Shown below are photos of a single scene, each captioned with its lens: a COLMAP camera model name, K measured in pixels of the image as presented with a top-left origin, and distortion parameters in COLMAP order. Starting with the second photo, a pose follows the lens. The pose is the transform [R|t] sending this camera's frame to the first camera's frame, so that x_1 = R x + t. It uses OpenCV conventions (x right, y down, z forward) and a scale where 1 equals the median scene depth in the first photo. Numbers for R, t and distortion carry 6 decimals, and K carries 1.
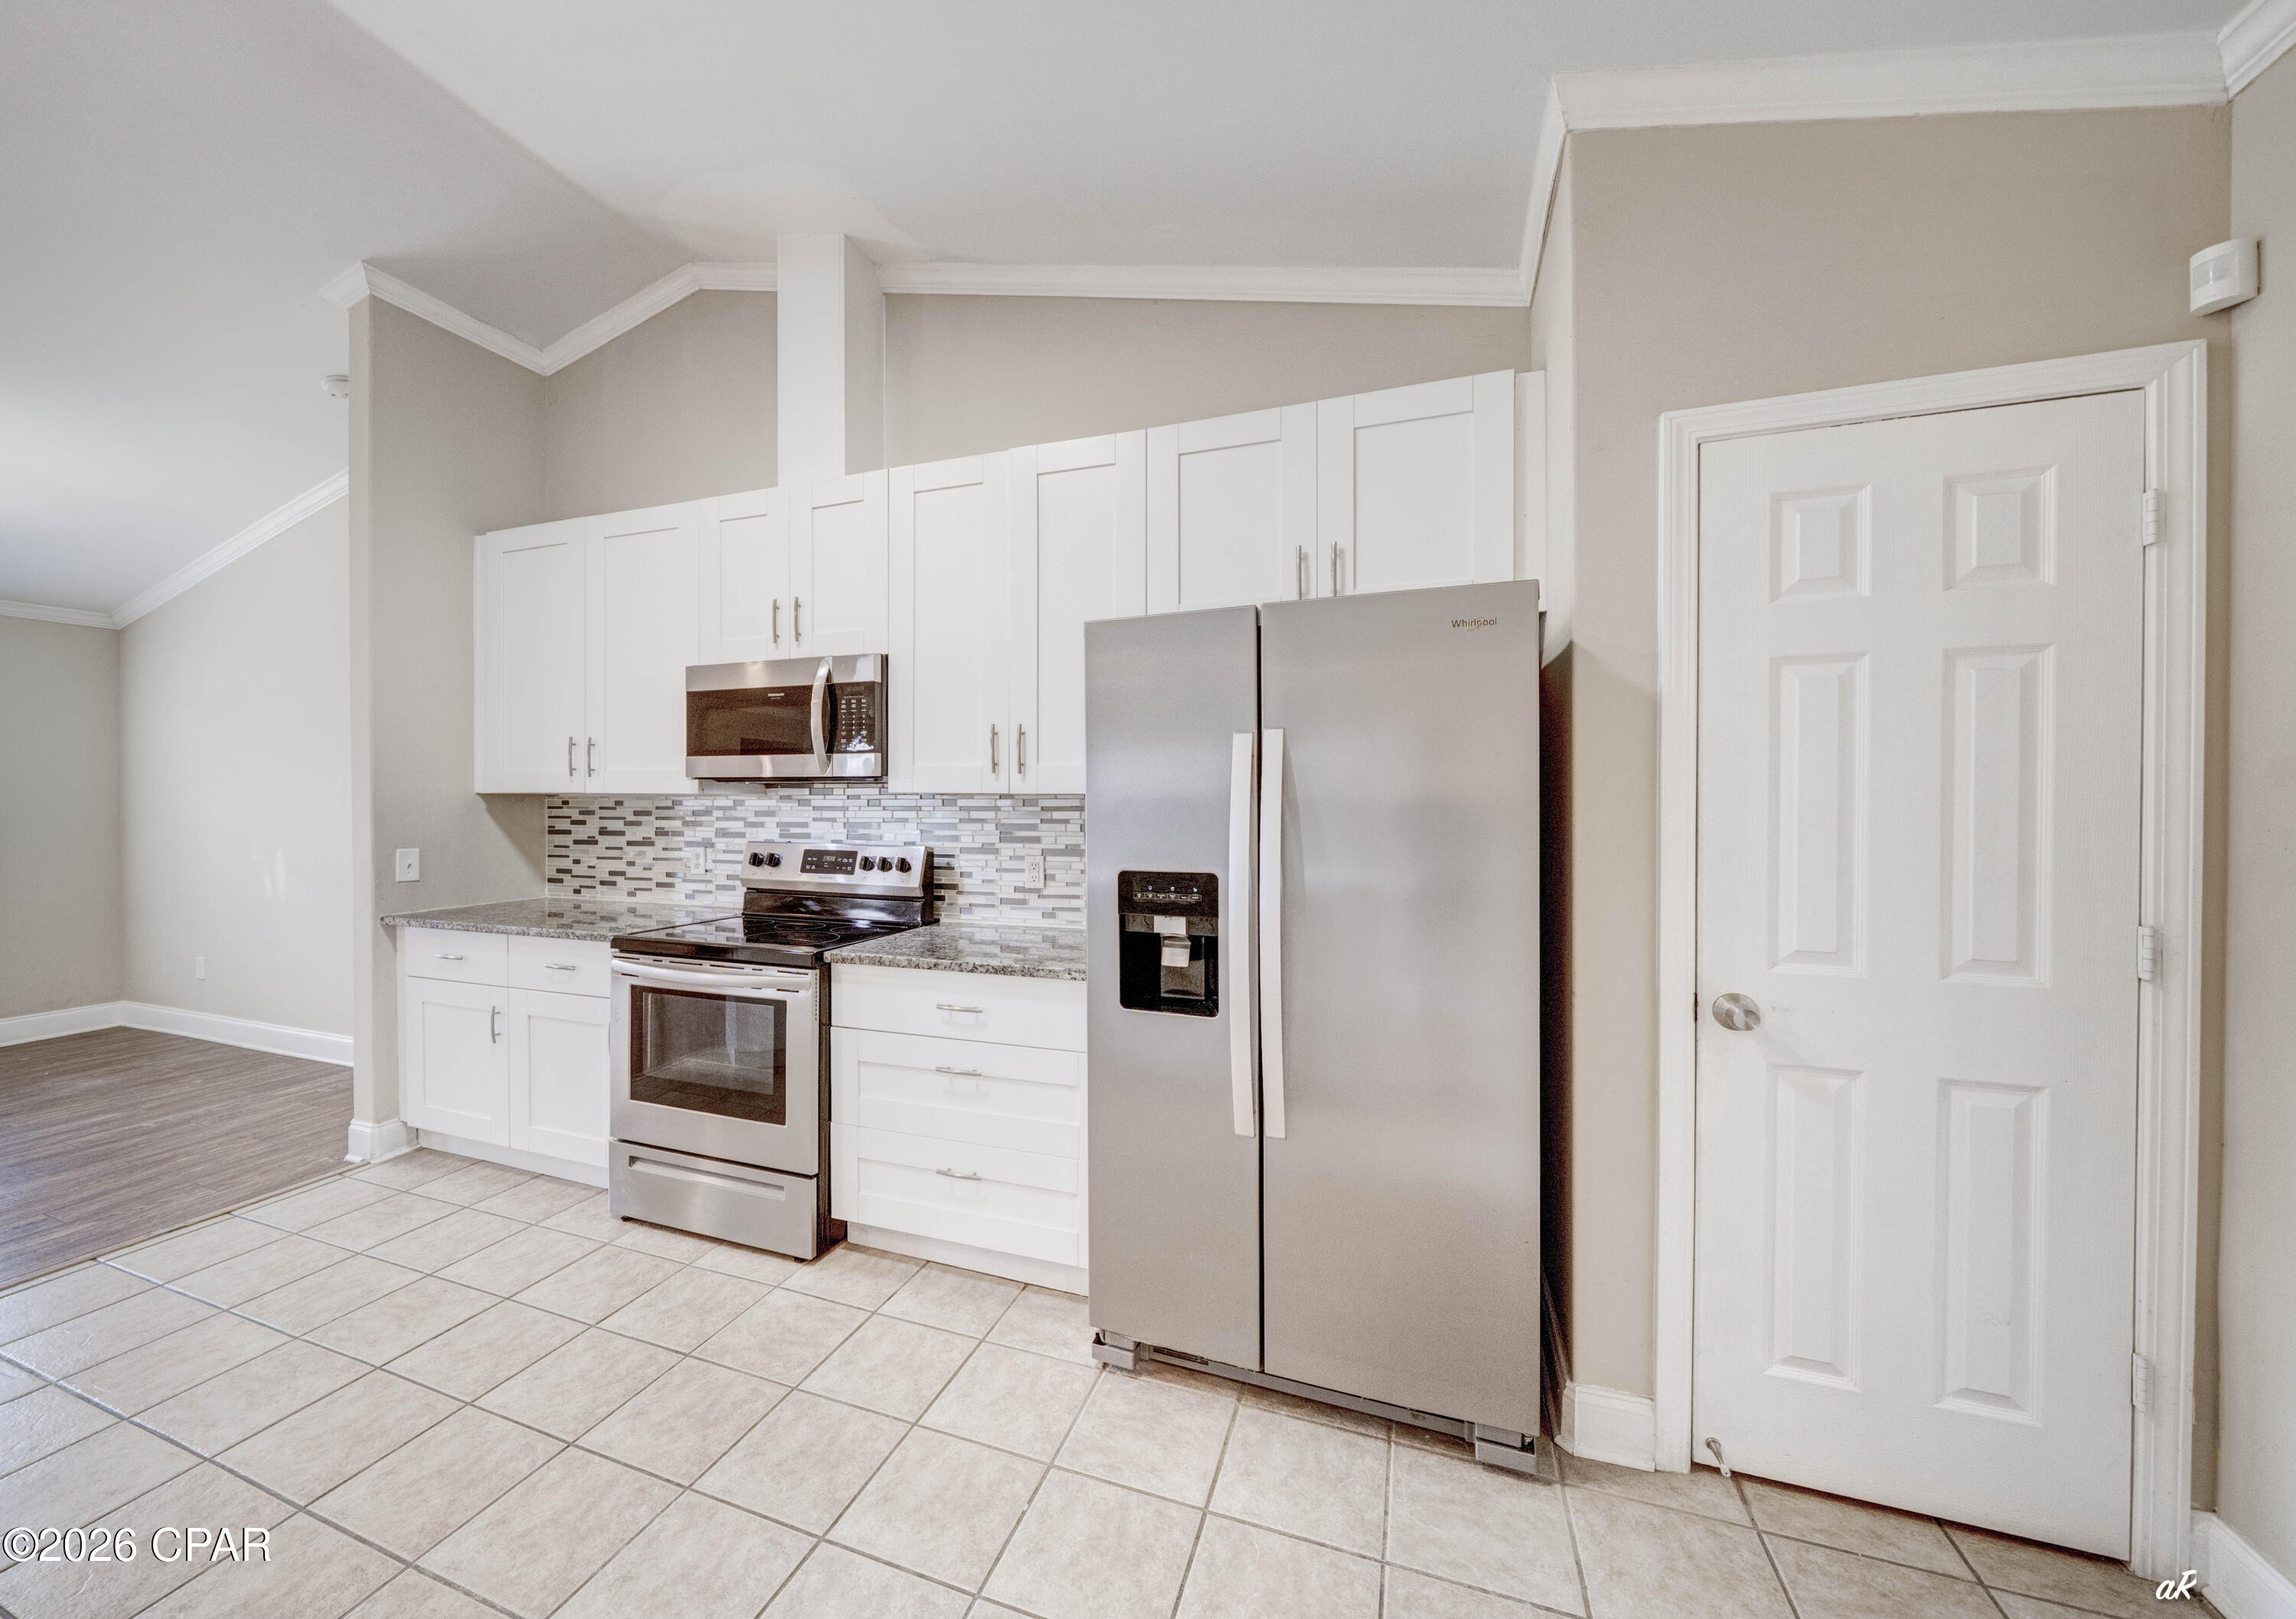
lens RADIAL K [[832.5, 0, 1115.9], [0, 832.5, 802.6], [0, 0, 1]] dist [0.001143, -0.000984]
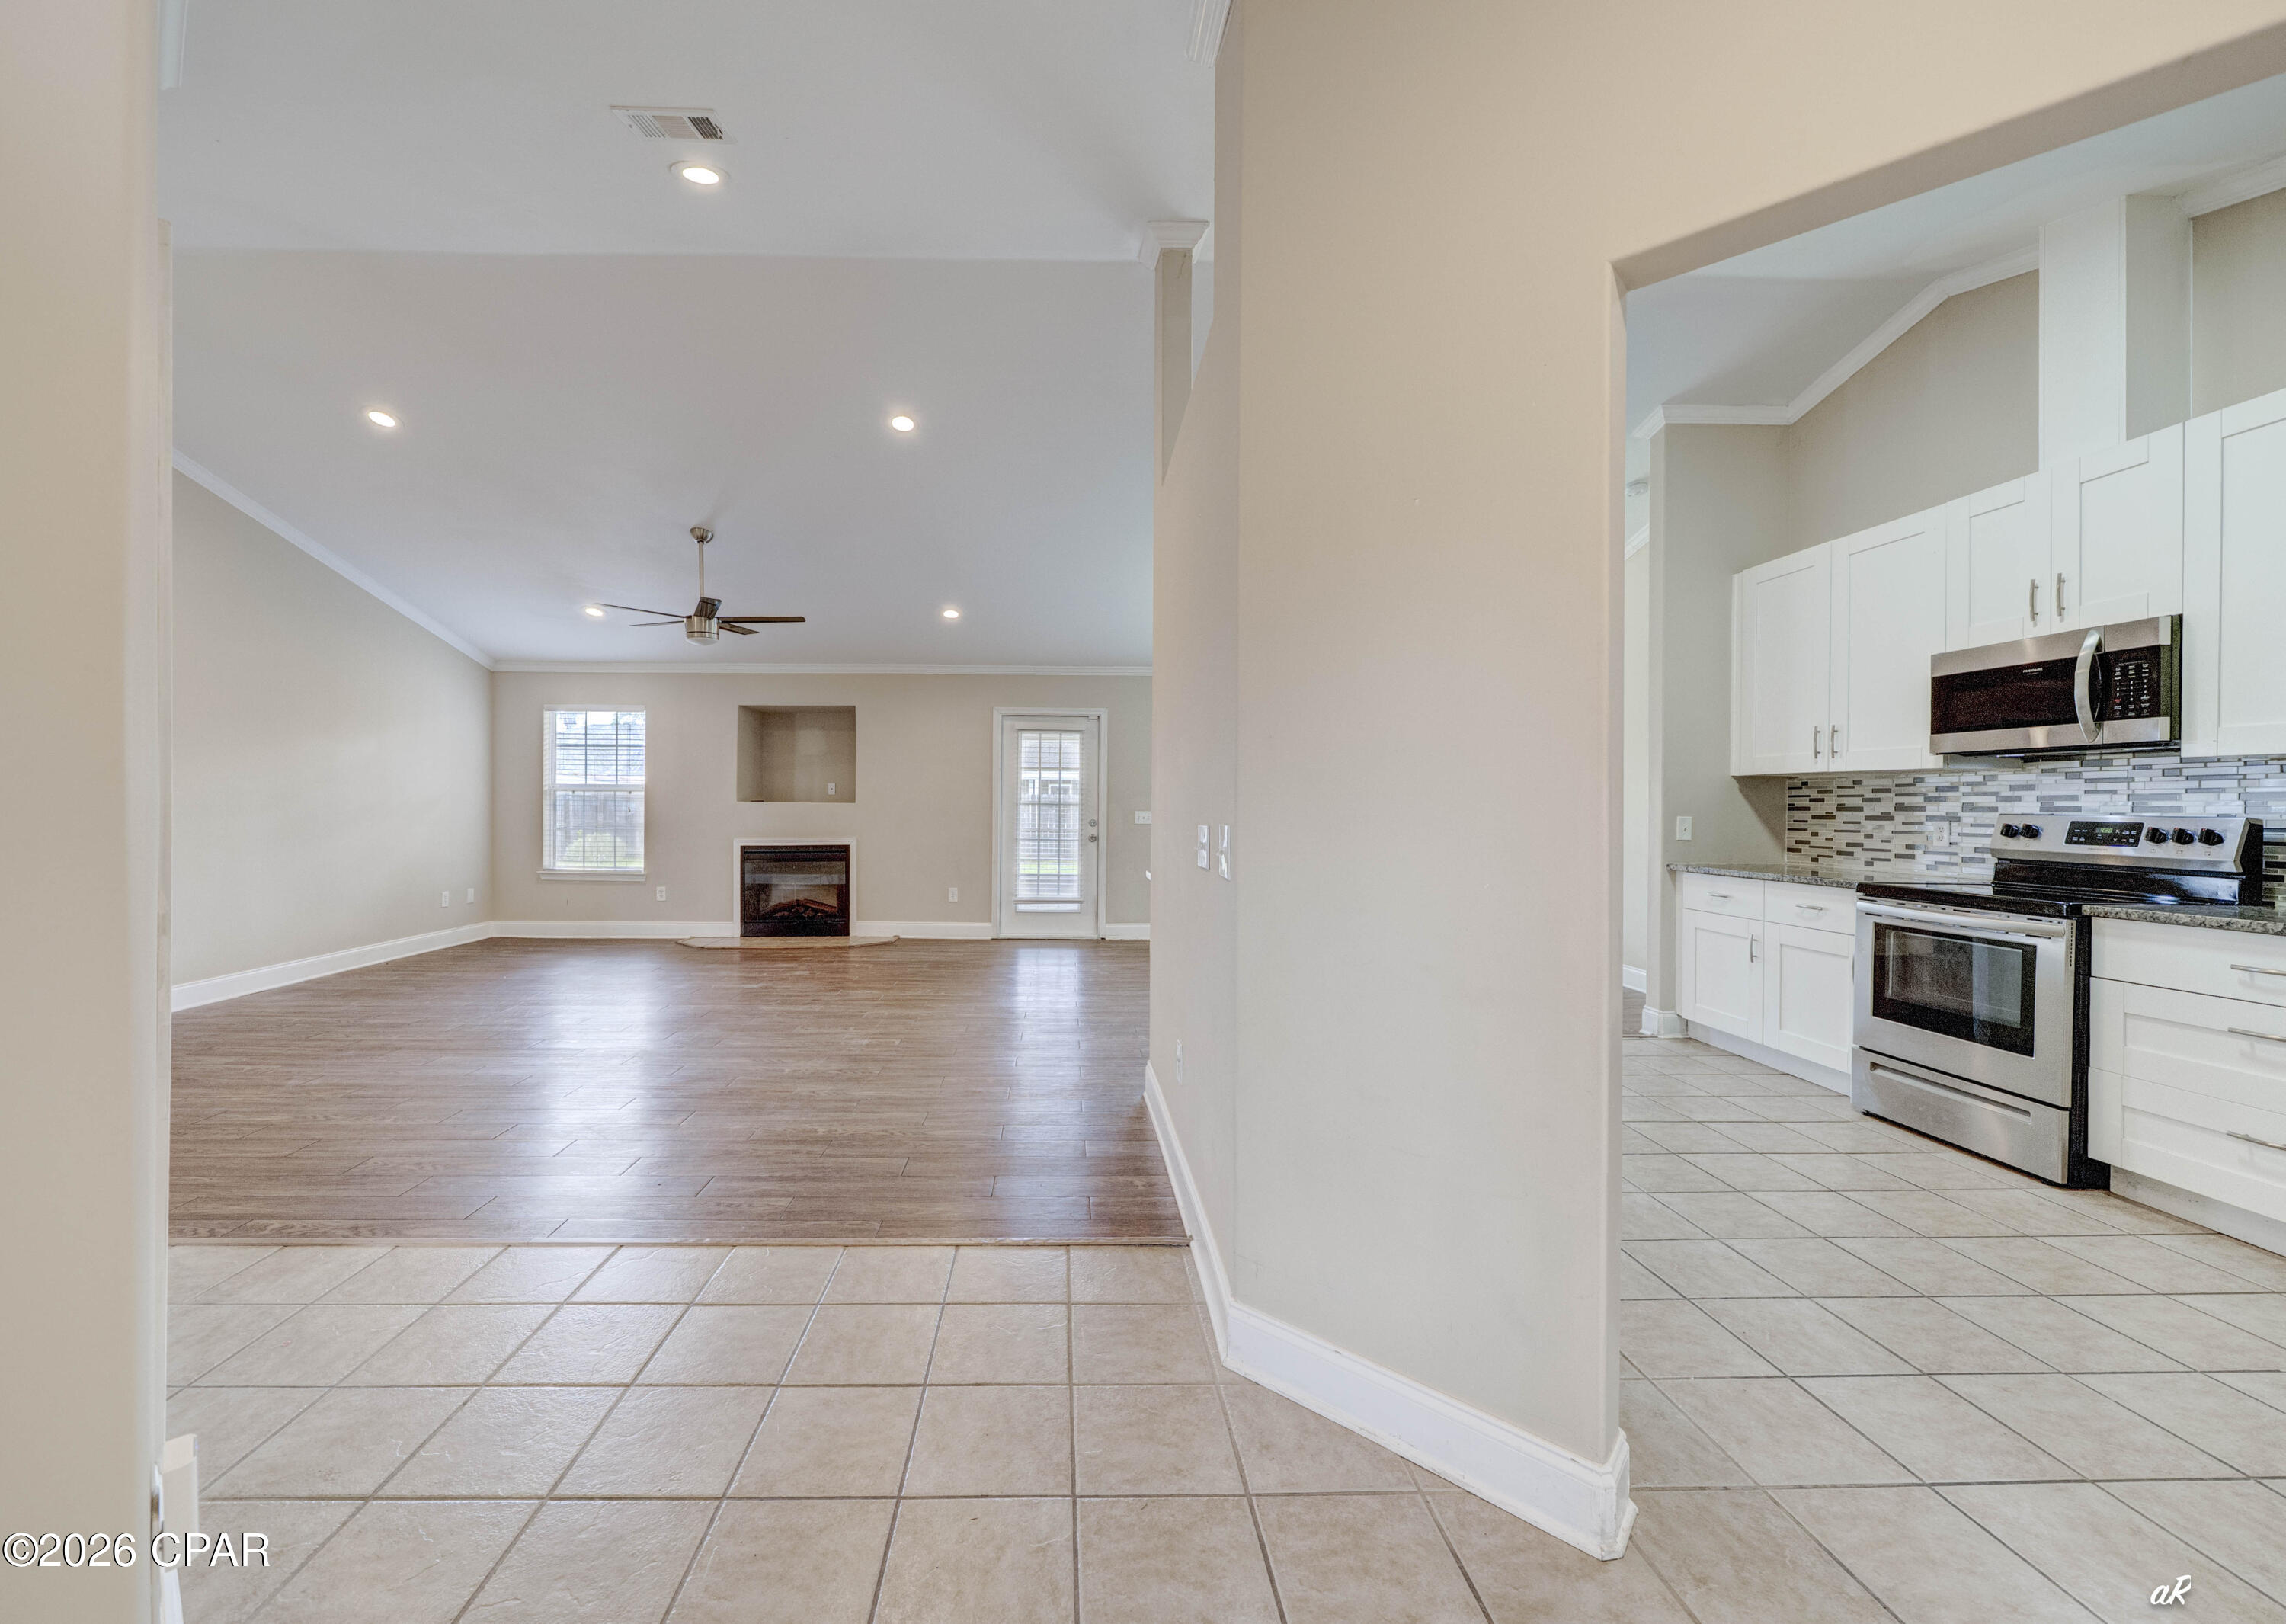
lens RADIAL K [[932.1, 0, 1081.2], [0, 932.1, 807.5], [0, 0, 1]] dist [0.000036, -0.002868]
pose [[0.353901, 0.006171, -0.935262, 0.243954], [-0.013863, 0.999903, 0.001352, 0.054769], [0.935180, 0.012487, 0.353953, -0.496530]]
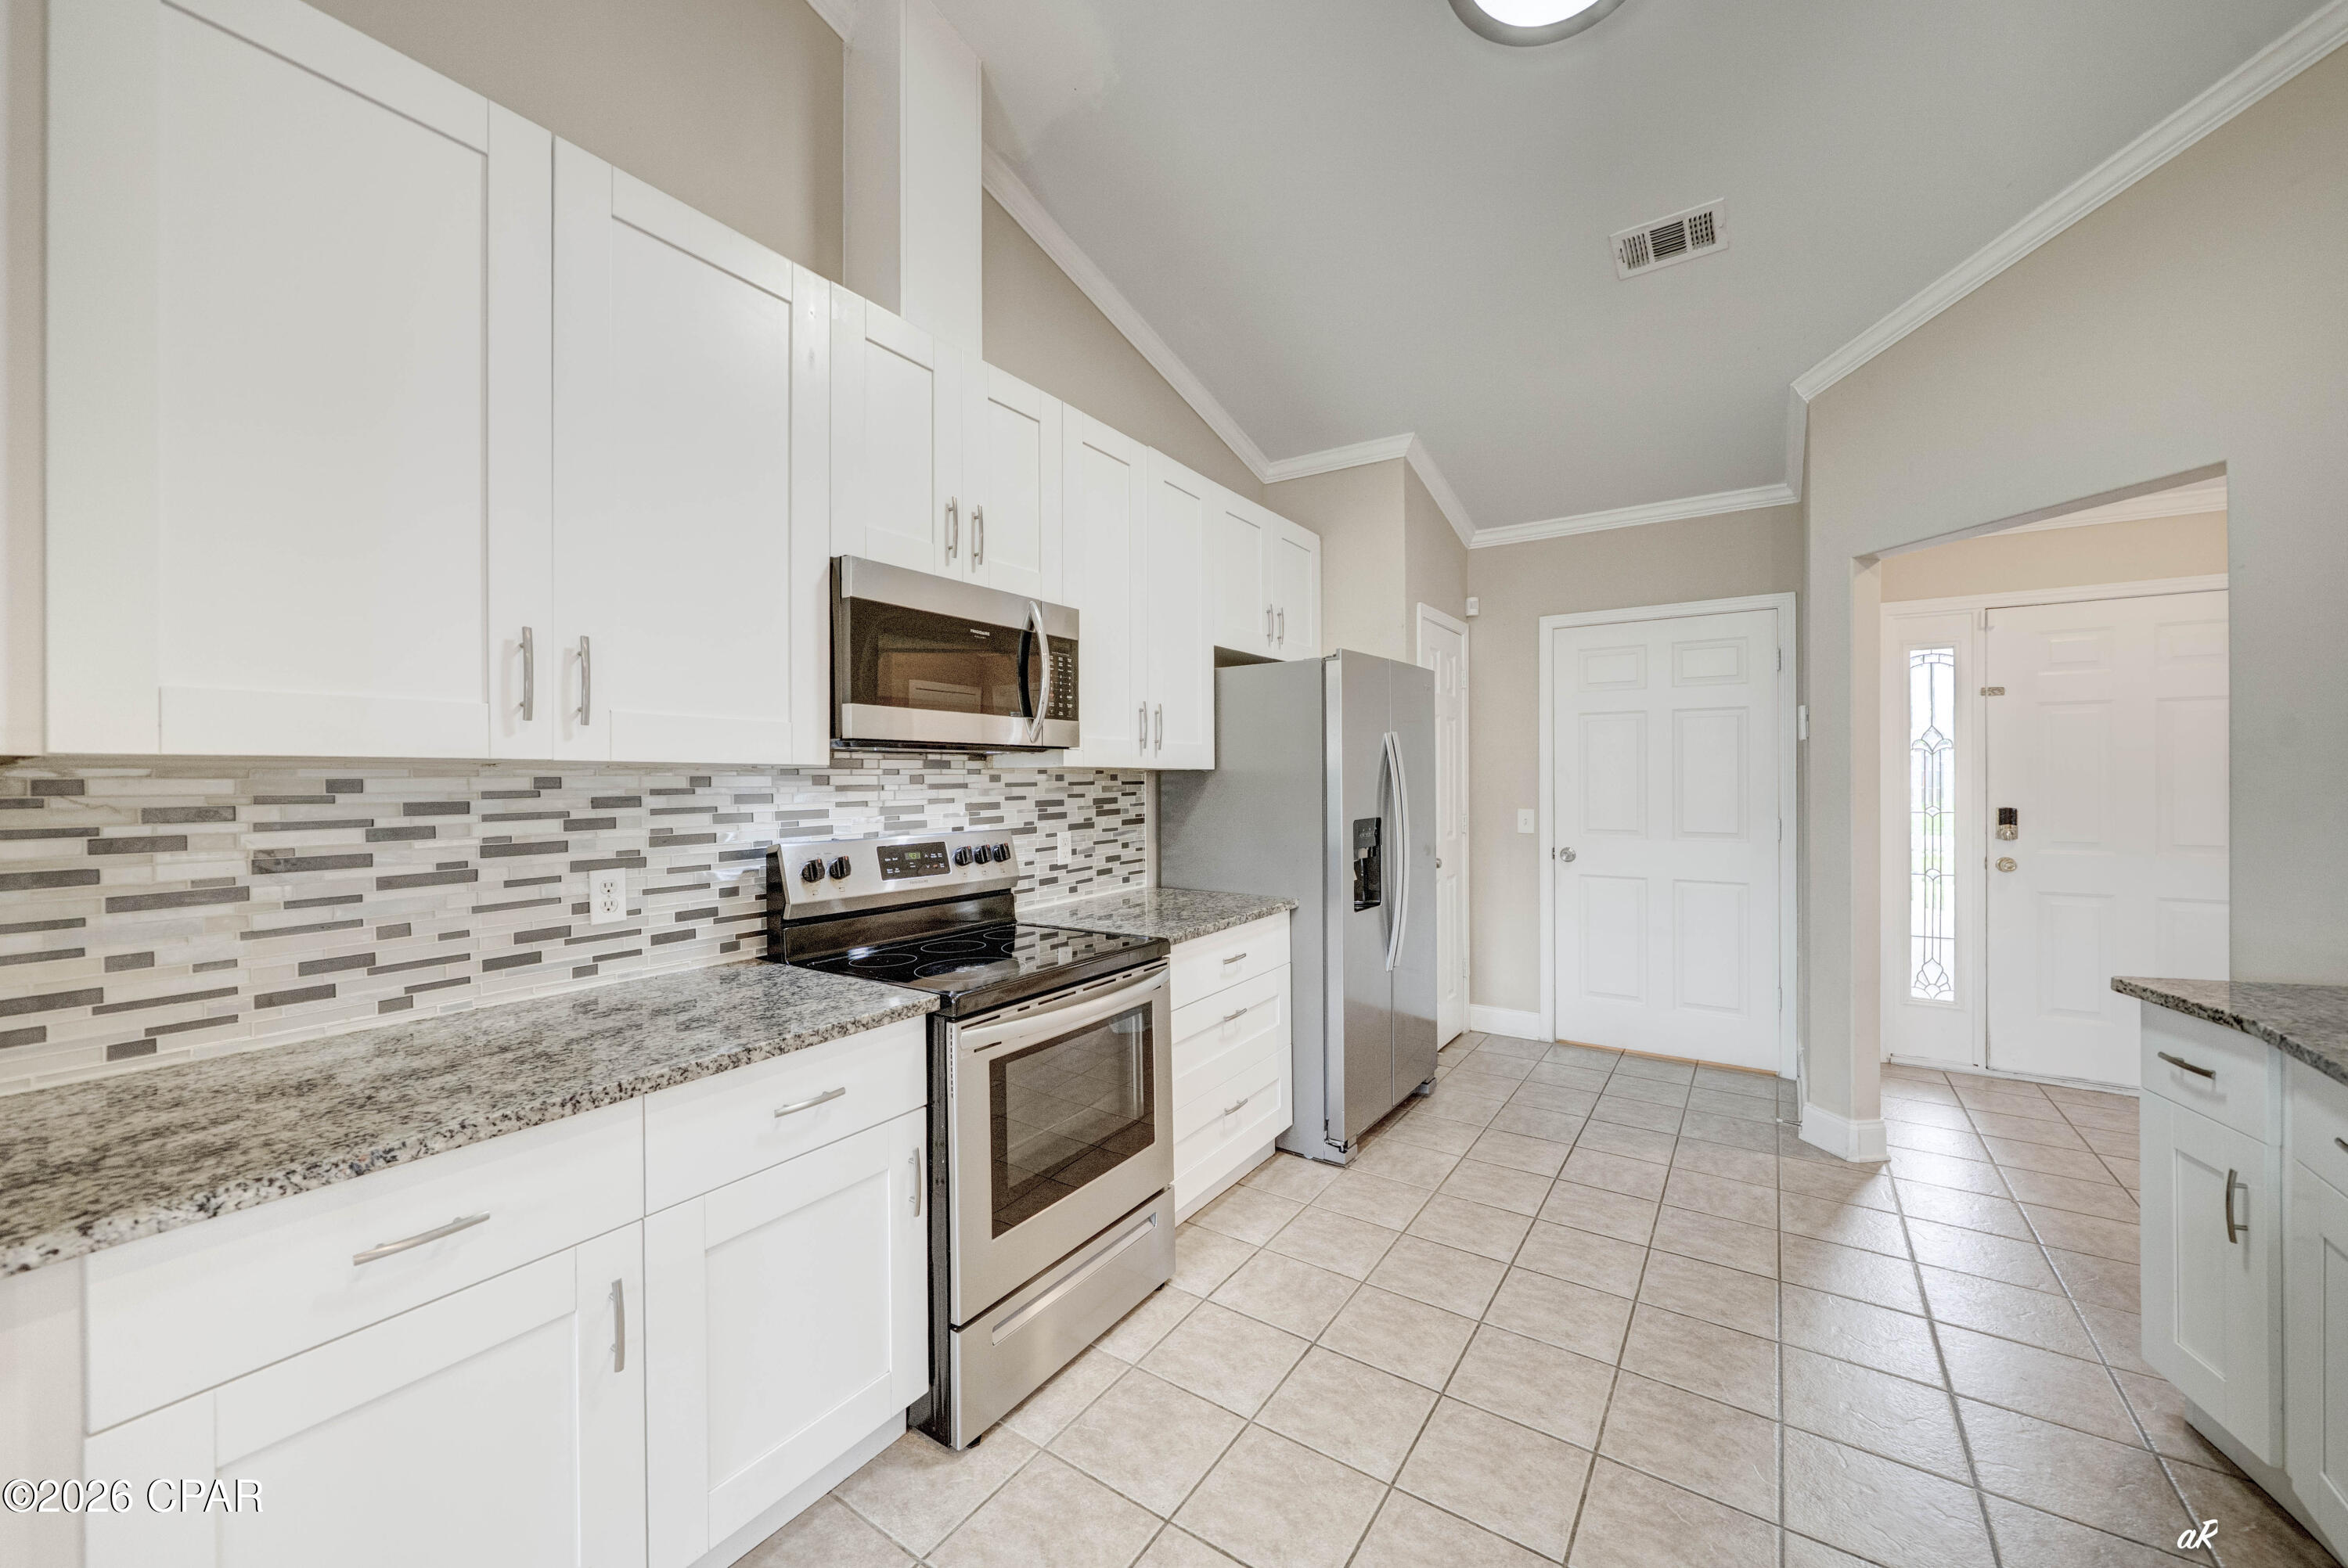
lens RADIAL K [[893.3, 0, 1121.6], [0, 893.3, 770.8], [0, 0, 1]] dist [-0.000738, 0.000680]
pose [[0.279844, 0.005407, 0.960030, -1.035894], [0.012333, 0.999881, -0.009226, 0.002264], [-0.959966, 0.014422, 0.279744, 0.599547]]
